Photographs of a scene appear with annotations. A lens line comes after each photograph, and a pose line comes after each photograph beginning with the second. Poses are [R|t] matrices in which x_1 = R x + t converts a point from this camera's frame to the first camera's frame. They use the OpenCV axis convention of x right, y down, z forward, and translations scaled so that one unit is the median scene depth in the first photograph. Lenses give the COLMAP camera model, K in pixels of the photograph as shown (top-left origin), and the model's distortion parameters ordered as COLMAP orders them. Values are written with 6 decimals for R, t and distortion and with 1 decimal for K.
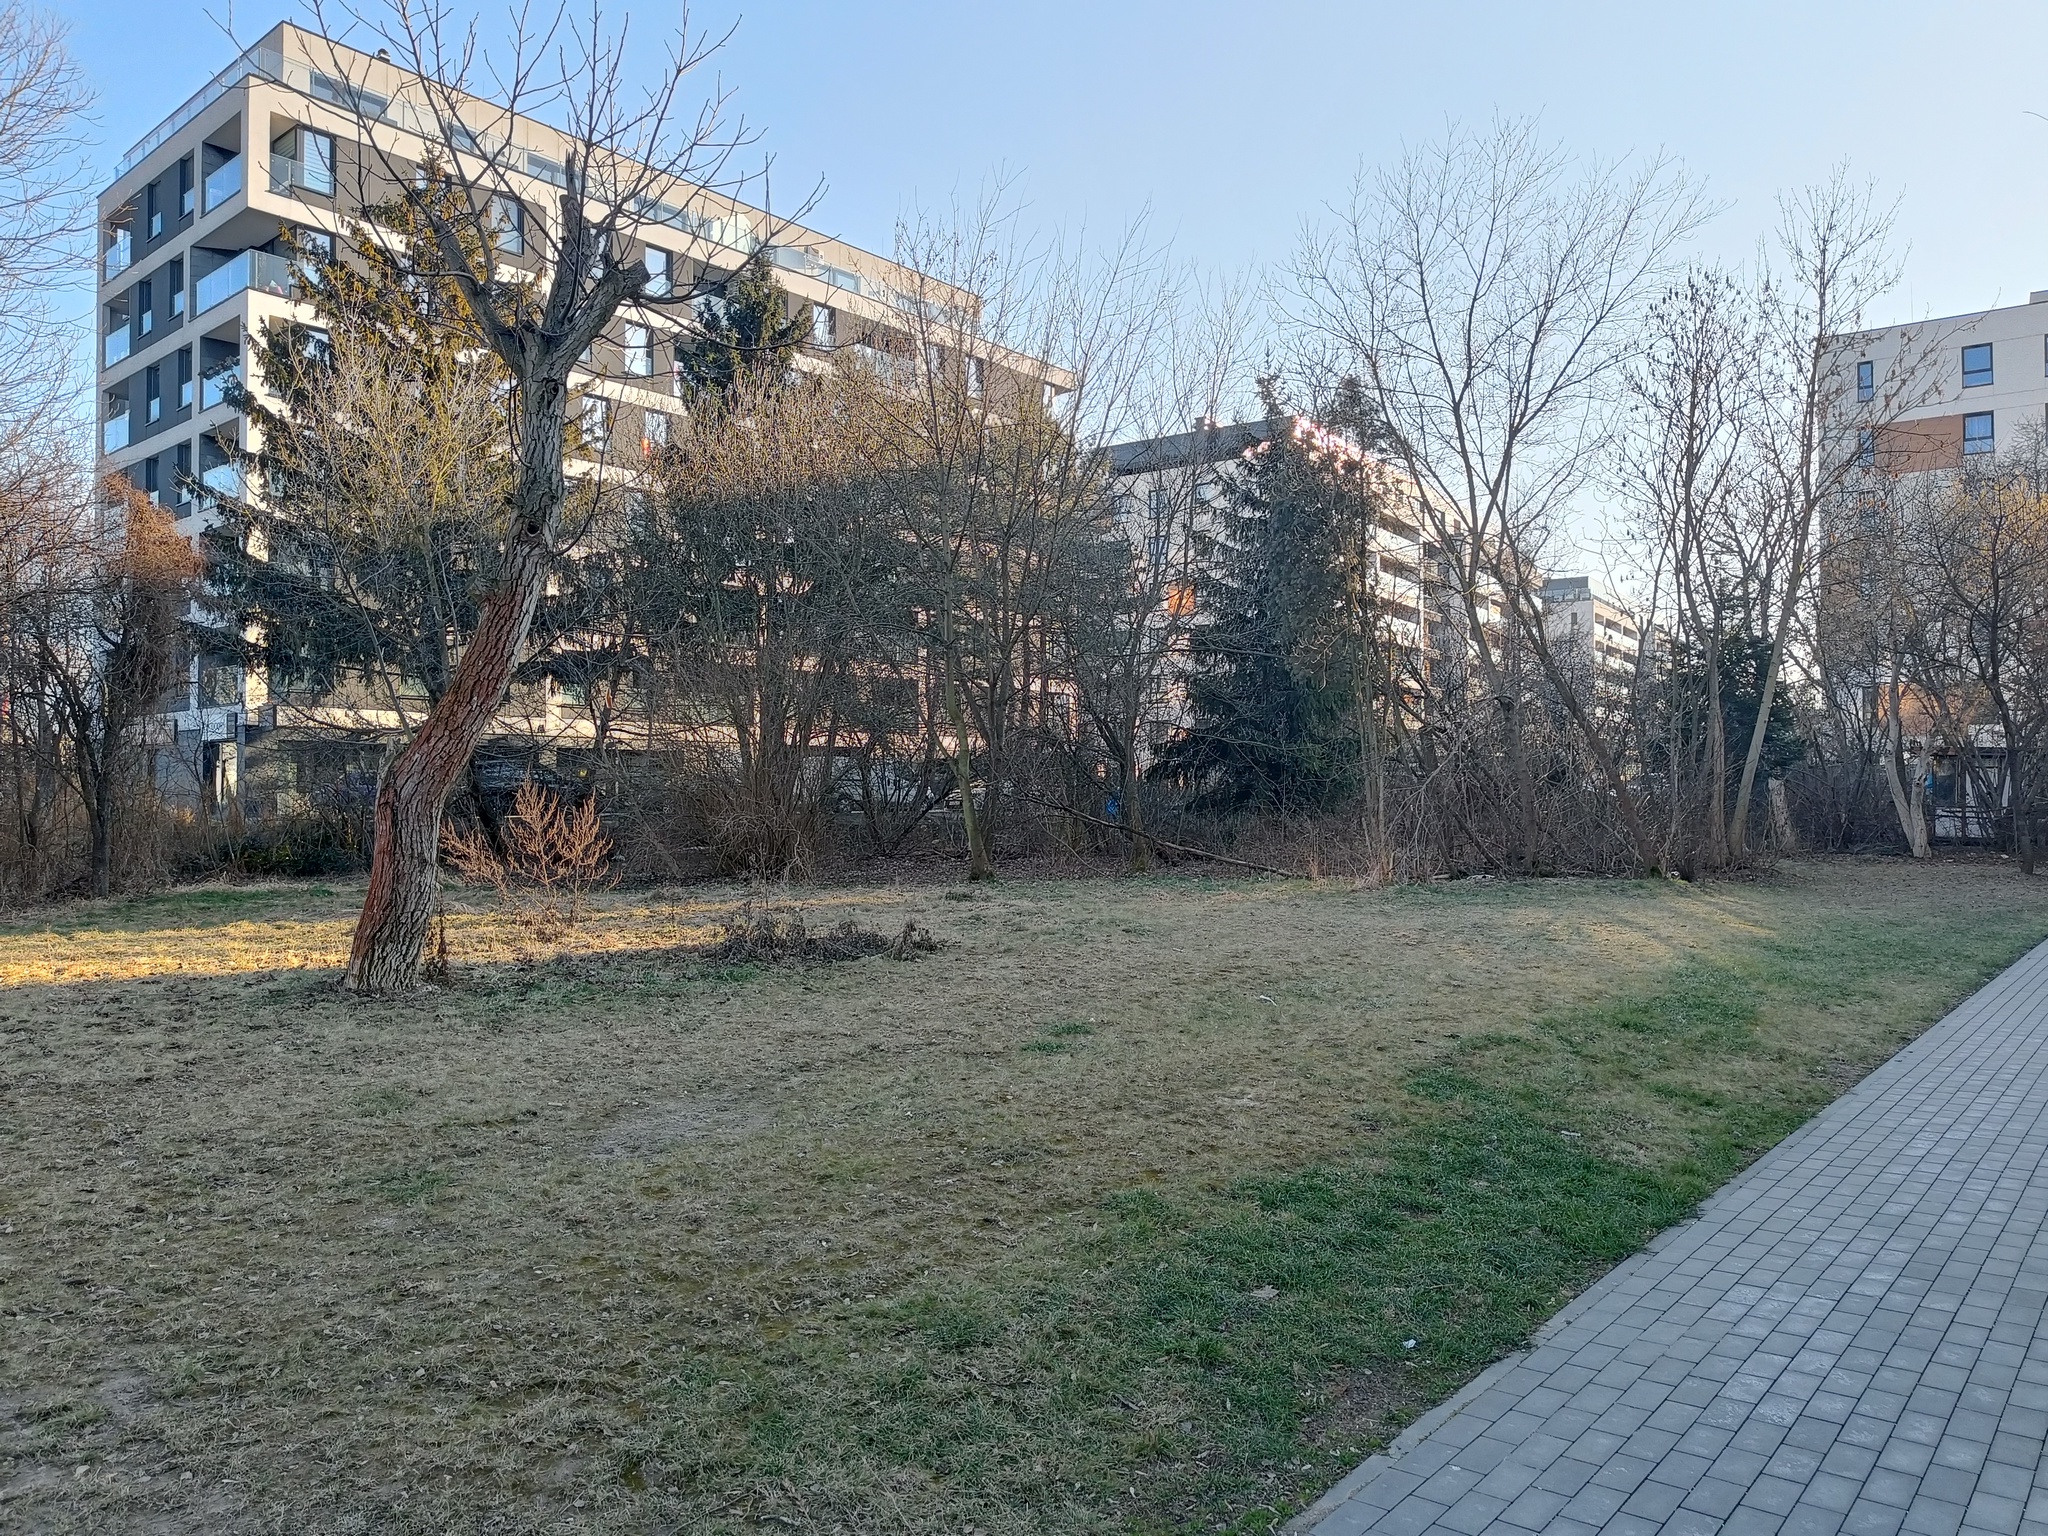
lens RADIAL K [[1414.7, 0, 1024.0], [0, 1414.7, 768.0], [0, 0, 1]] dist [0.009970, -0.000736]
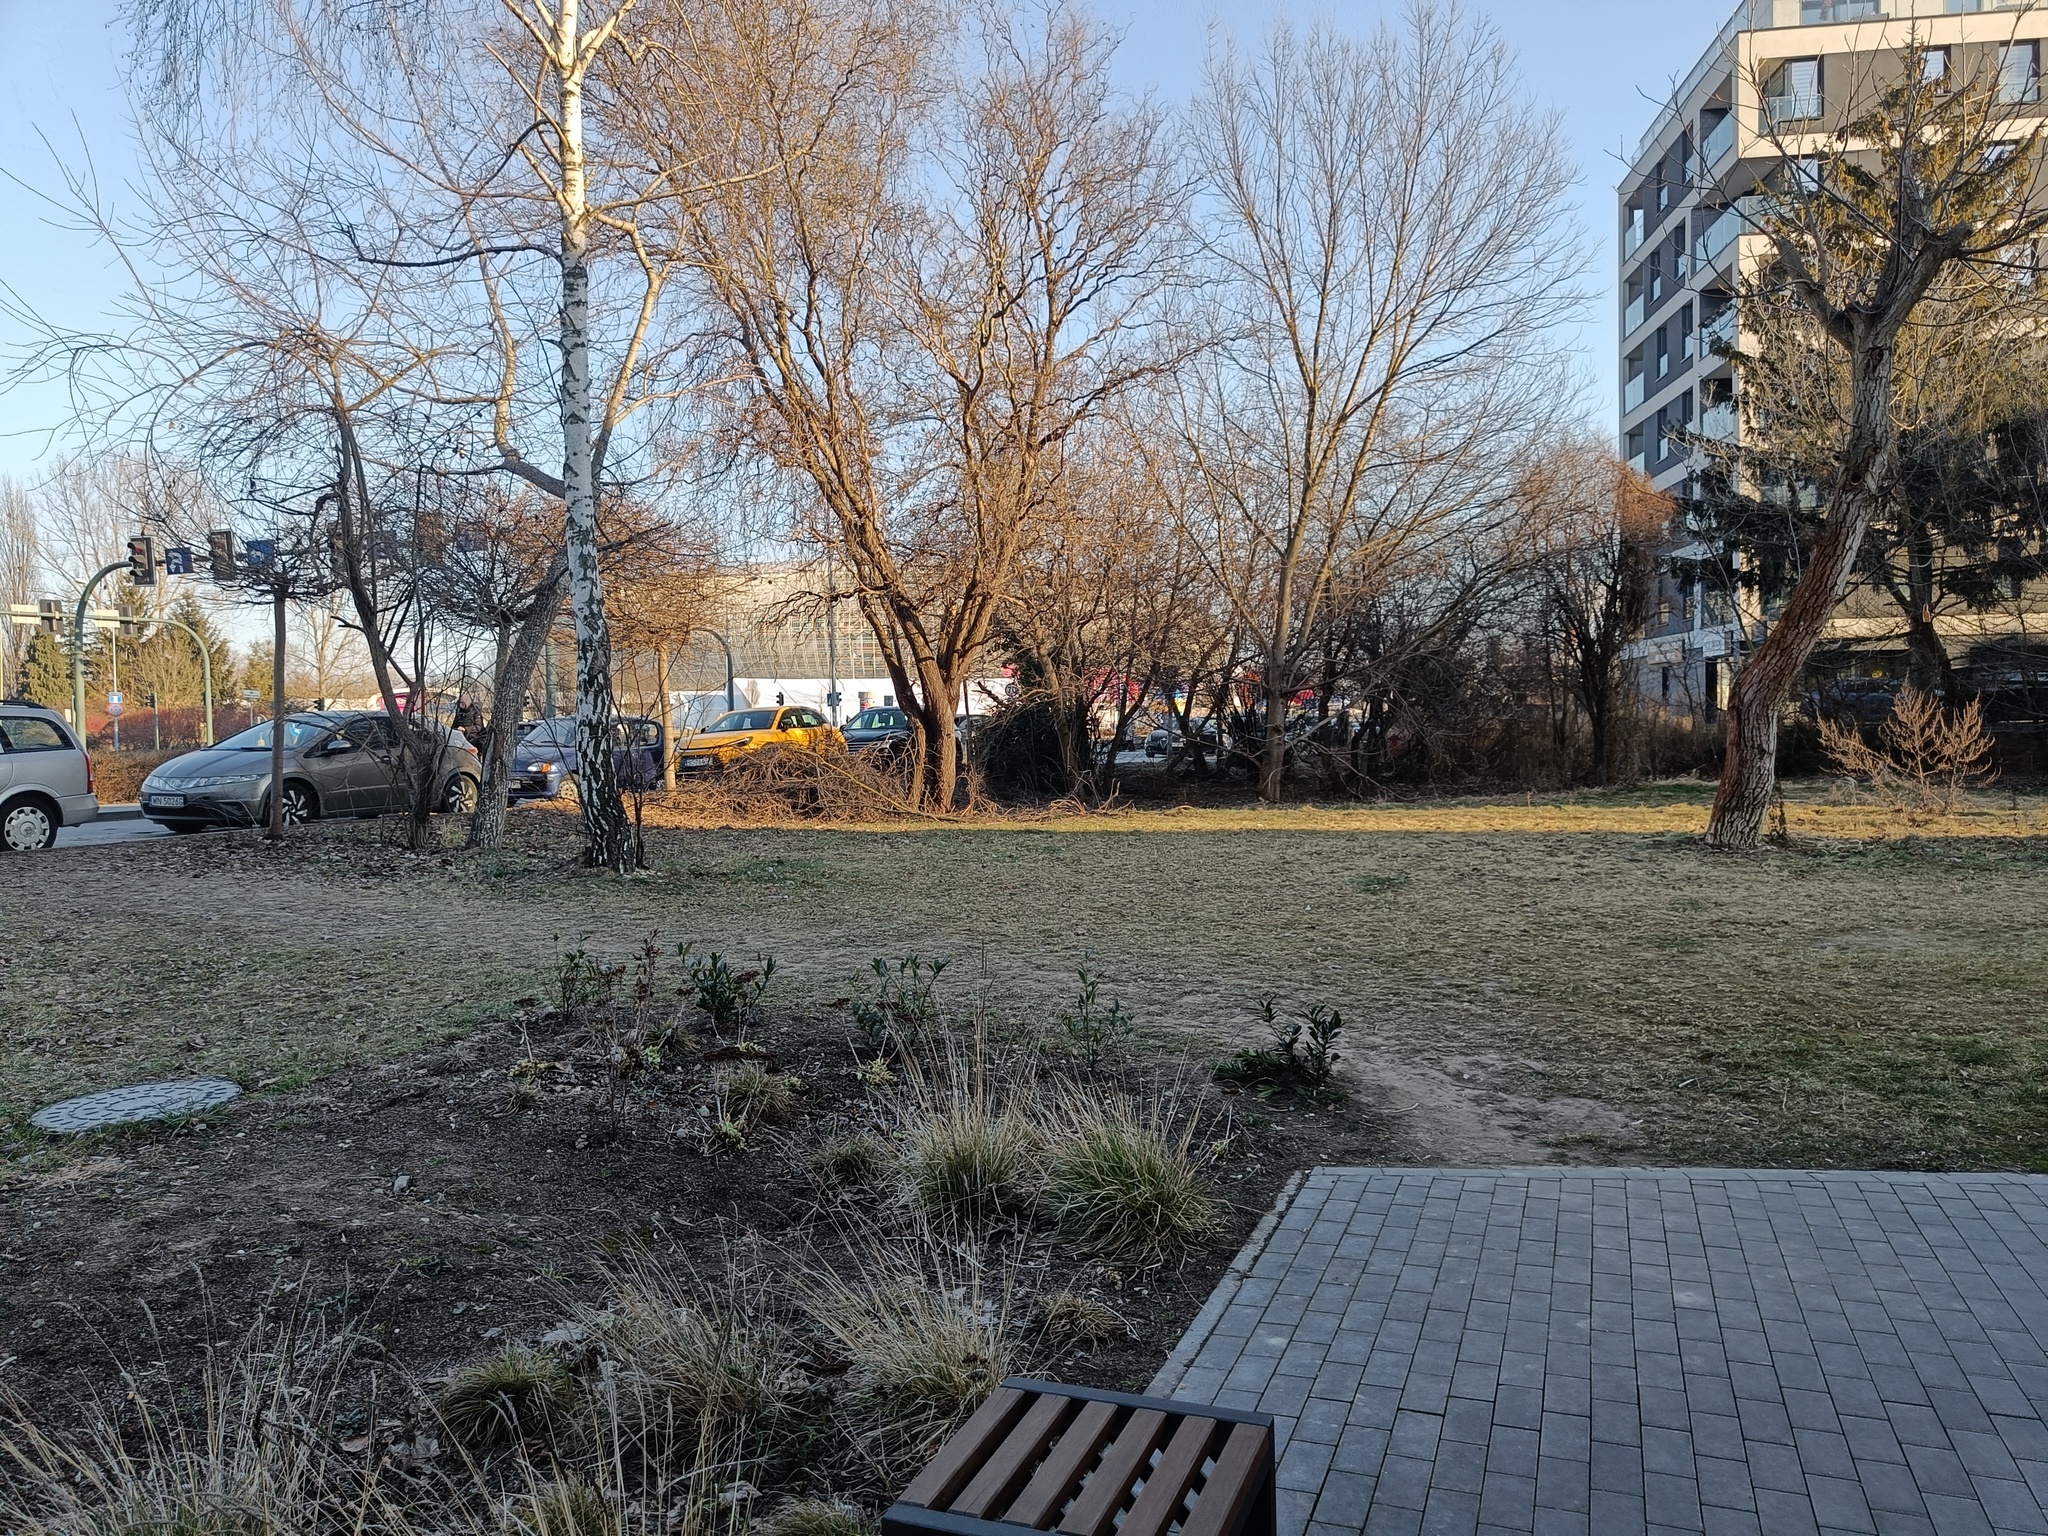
lens RADIAL K [[1414.7, 0, 1024.0], [0, 1414.7, 768.0], [0, 0, 1]] dist [0.009970, -0.000736]
pose [[0.545921, 0.017308, -0.837658, 0.091324], [0.035523, 0.998409, 0.043780, 0.000041], [0.837083, -0.053657, 0.544438, -0.086385]]
